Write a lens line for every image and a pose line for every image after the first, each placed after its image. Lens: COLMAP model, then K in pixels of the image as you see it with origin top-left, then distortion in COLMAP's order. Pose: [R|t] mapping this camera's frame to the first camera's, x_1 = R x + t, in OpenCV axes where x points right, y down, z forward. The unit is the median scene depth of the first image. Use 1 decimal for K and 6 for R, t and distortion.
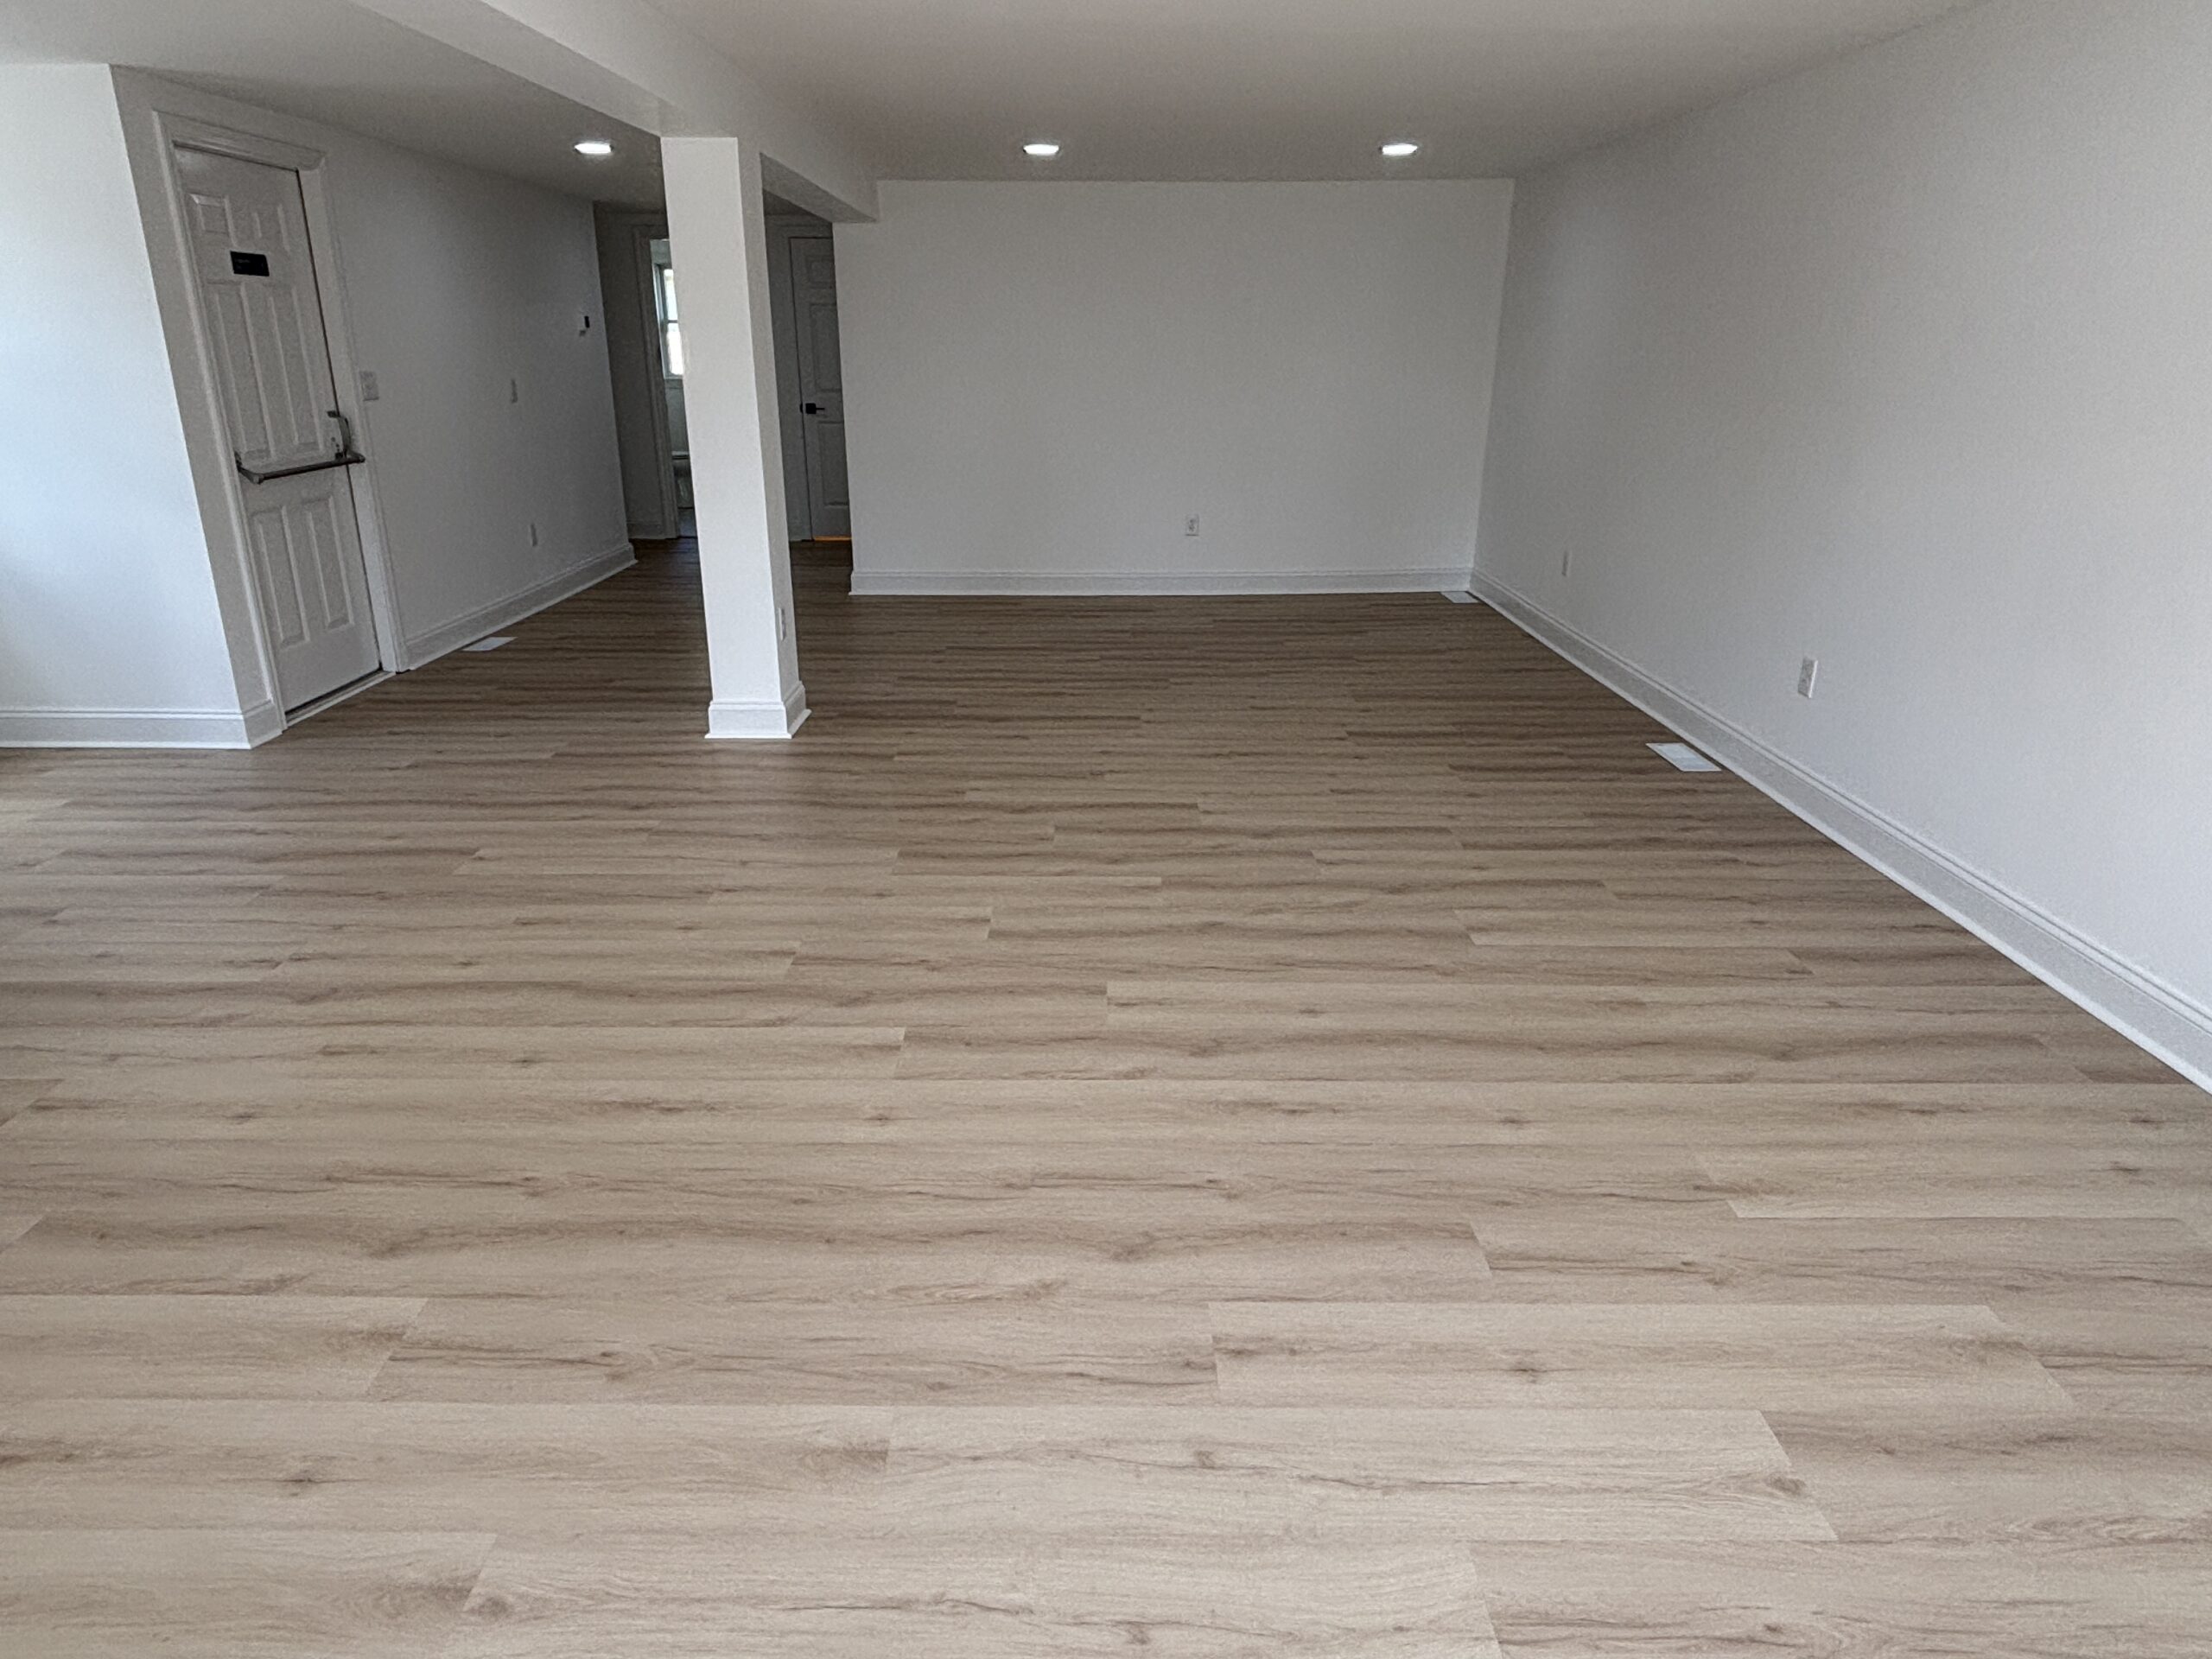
lens RADIAL K [[1359.1, 0, 1106.0], [0, 1359.1, 829.5], [0, 0, 1]] dist [0.019574, -0.000630]
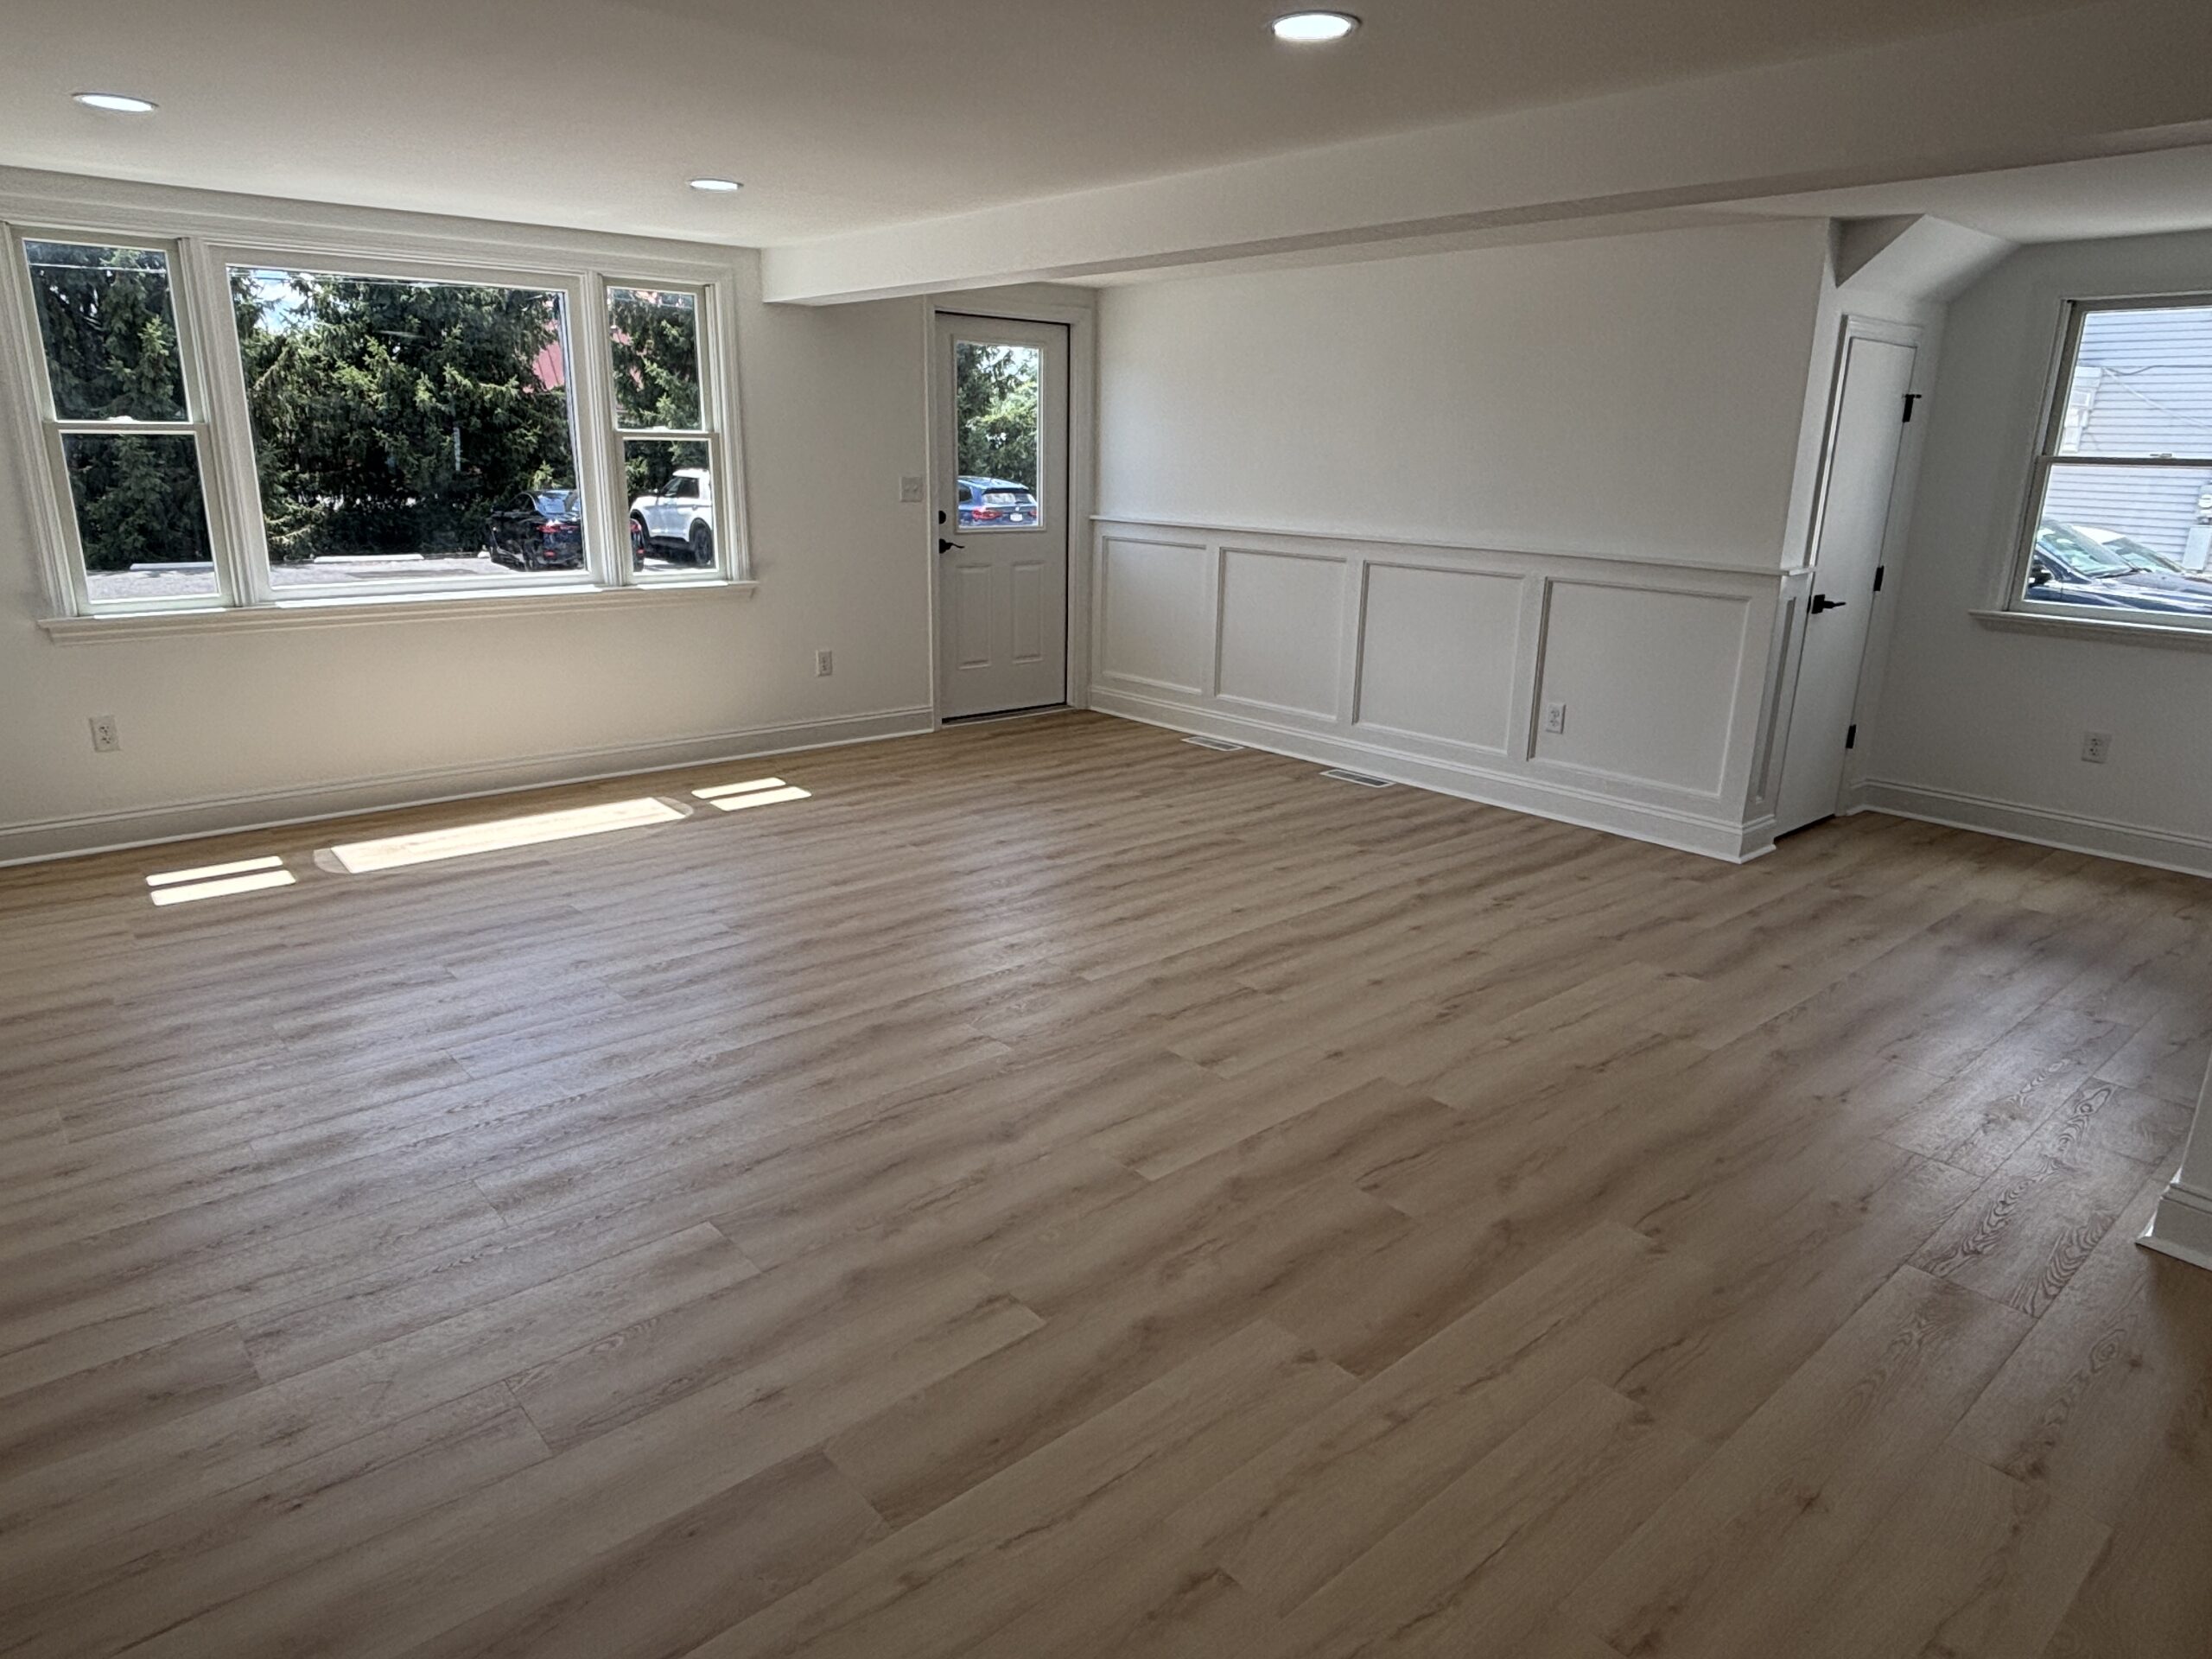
lens RADIAL K [[1359.1, 0, 1106.0], [0, 1359.1, 829.5], [0, 0, 1]] dist [0.019574, -0.000630]
pose [[-0.758630, 0.163815, -0.630591, 0.531842], [-0.236835, 0.832324, 0.501145, -0.524368], [0.606951, 0.529530, -0.592629, 1.419281]]
